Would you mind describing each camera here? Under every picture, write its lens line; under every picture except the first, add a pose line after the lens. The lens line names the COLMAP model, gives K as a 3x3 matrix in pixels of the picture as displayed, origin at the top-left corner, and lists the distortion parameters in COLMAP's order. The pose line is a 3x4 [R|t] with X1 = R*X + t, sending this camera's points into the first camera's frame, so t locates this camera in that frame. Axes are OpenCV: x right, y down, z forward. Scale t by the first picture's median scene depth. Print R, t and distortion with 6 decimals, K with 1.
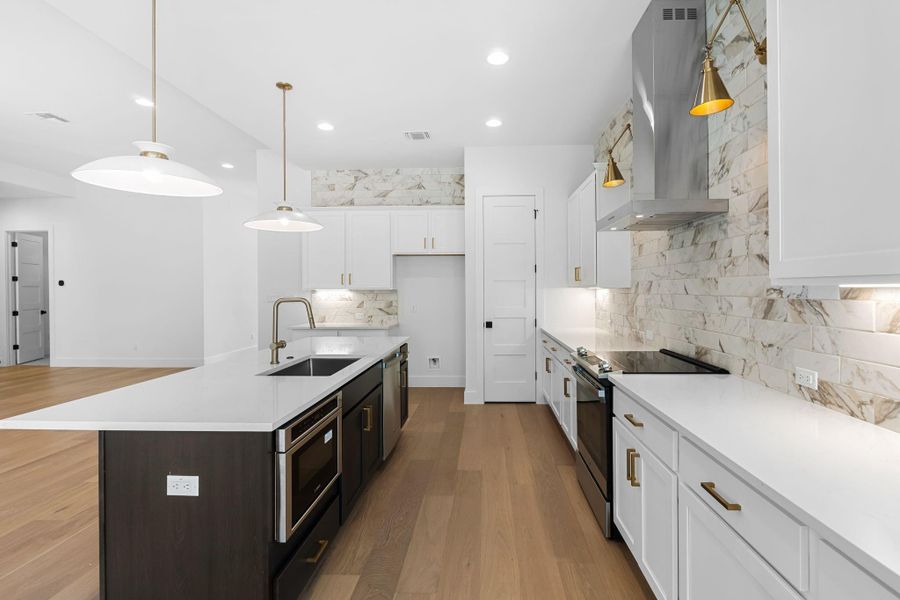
lens RADIAL K [[421.3, 0, 470.1], [0, 421.3, 289.9], [0, 0, 1]] dist [-0.005778, 0.001684]
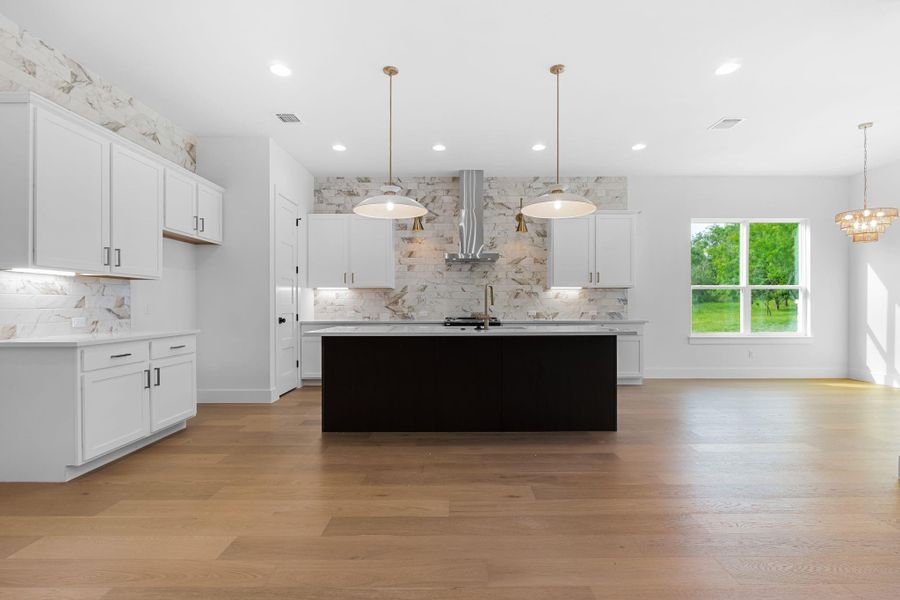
lens RADIAL K [[421.3, 0, 460.0], [0, 421.3, 309.7], [0, 0, 1]] dist [-0.005778, 0.001684]
pose [[-0.031262, -0.007038, 0.999486, -1.367983], [0.005576, 0.999958, 0.007215, 0.070394], [-0.999496, 0.005799, -0.031221, 0.823022]]
